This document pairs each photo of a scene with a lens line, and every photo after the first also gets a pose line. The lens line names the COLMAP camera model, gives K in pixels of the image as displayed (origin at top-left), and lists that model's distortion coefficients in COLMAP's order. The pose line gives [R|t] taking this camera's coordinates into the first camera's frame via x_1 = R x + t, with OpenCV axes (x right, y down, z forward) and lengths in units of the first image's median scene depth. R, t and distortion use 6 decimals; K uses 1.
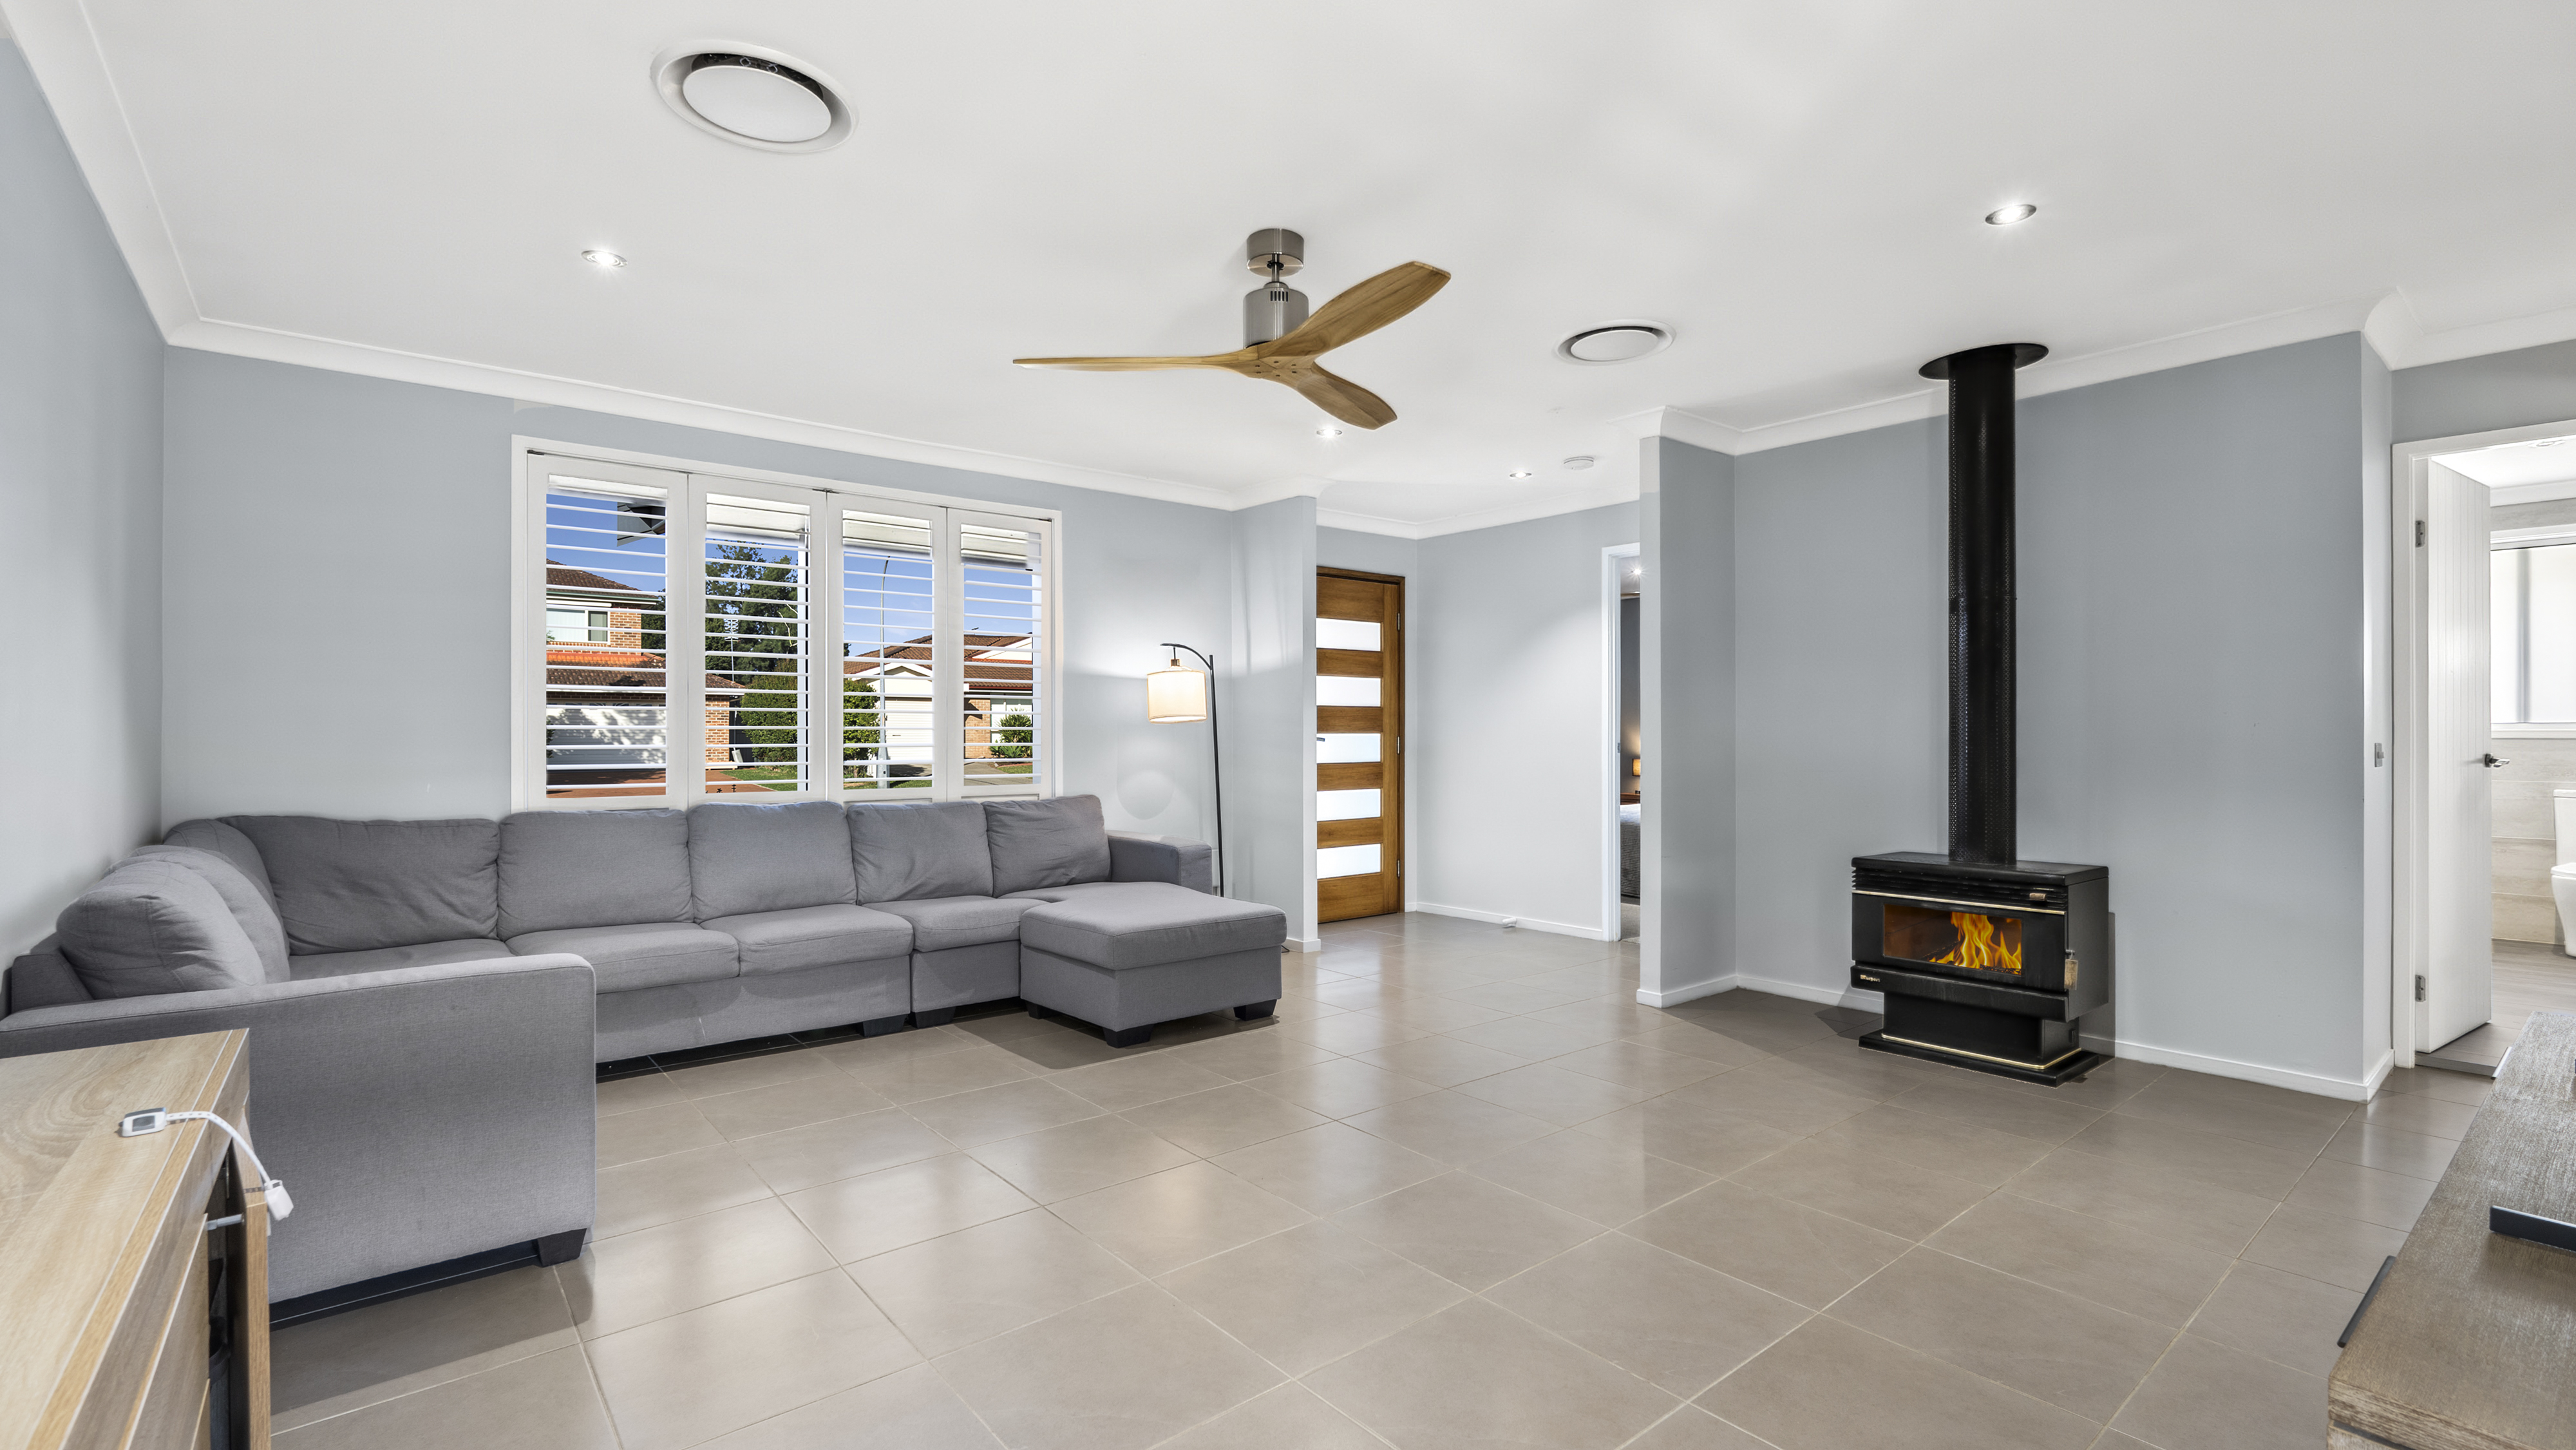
lens RADIAL K [[1126.7, 0, 1291.1], [0, 1126.7, 723.9], [0, 0, 1]] dist [0.000040, 0.000143]
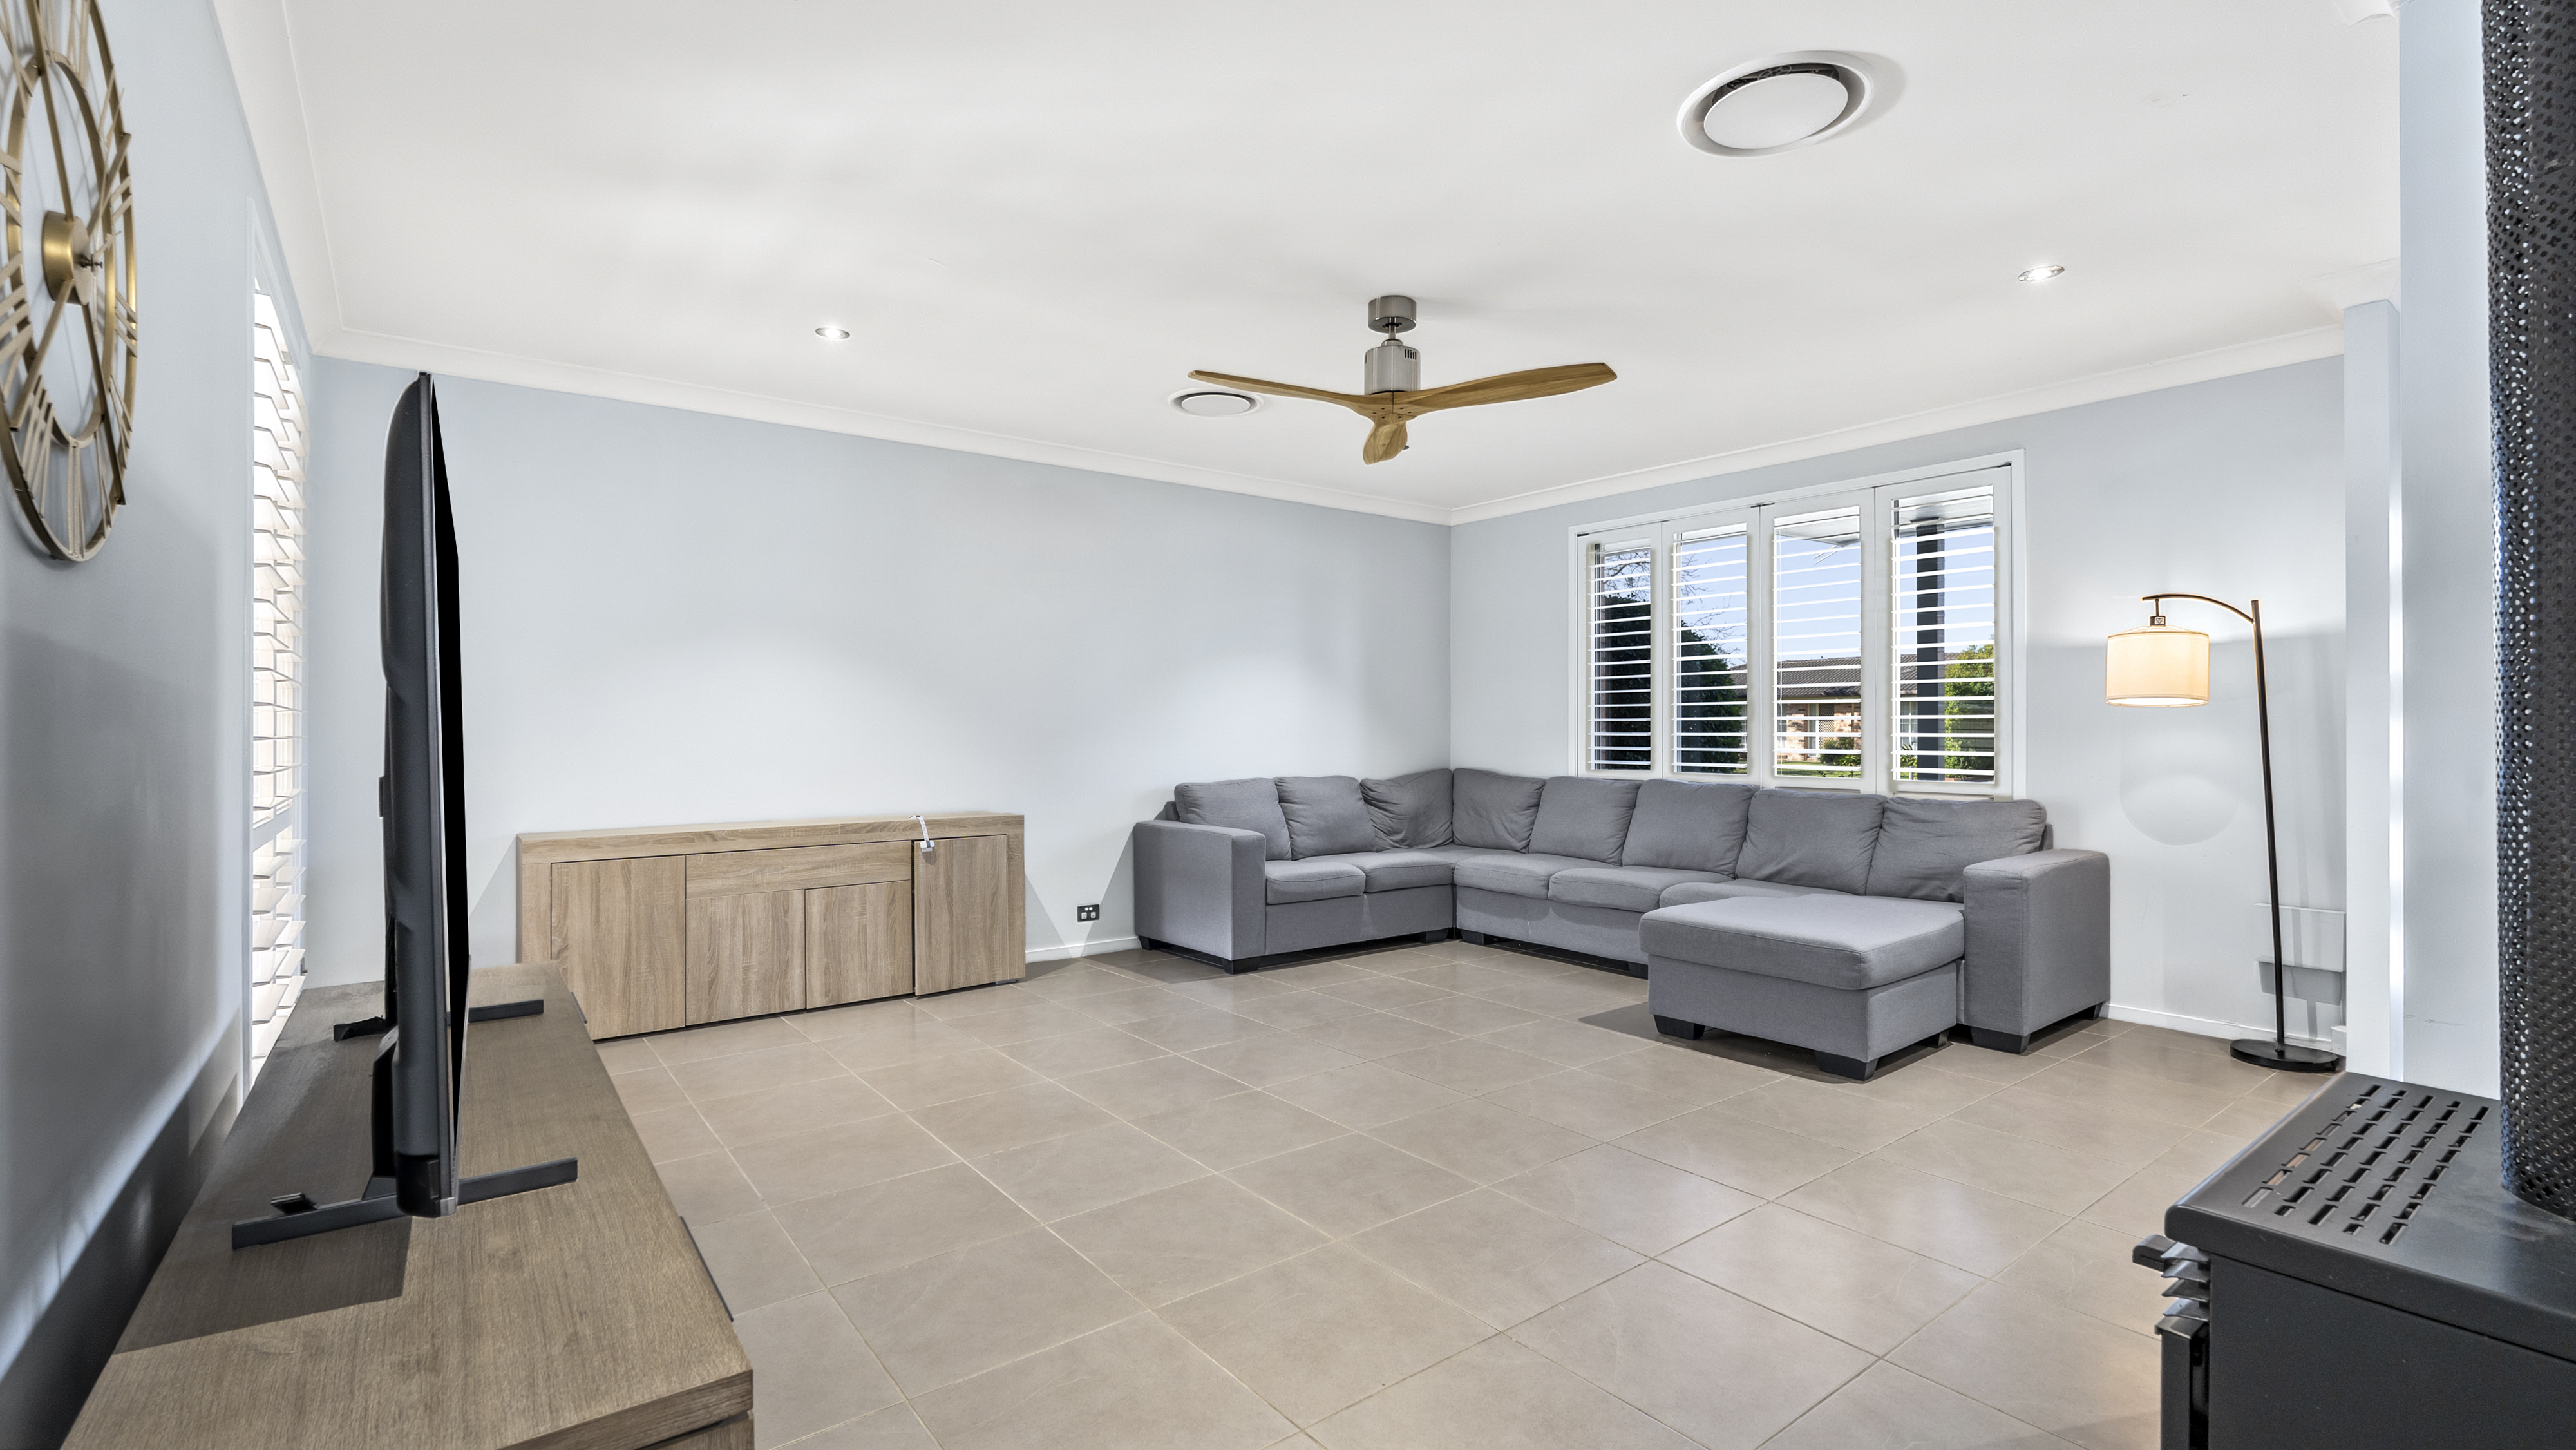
lens RADIAL K [[1126.7, 0, 1291.1], [0, 1126.7, 723.9], [0, 0, 1]] dist [0.000040, 0.000143]
pose [[-0.030807, -0.000942, -0.999525, 0.913619], [0.012420, 0.999922, -0.001325, 0.005054], [0.999448, -0.012455, -0.030793, 0.728951]]
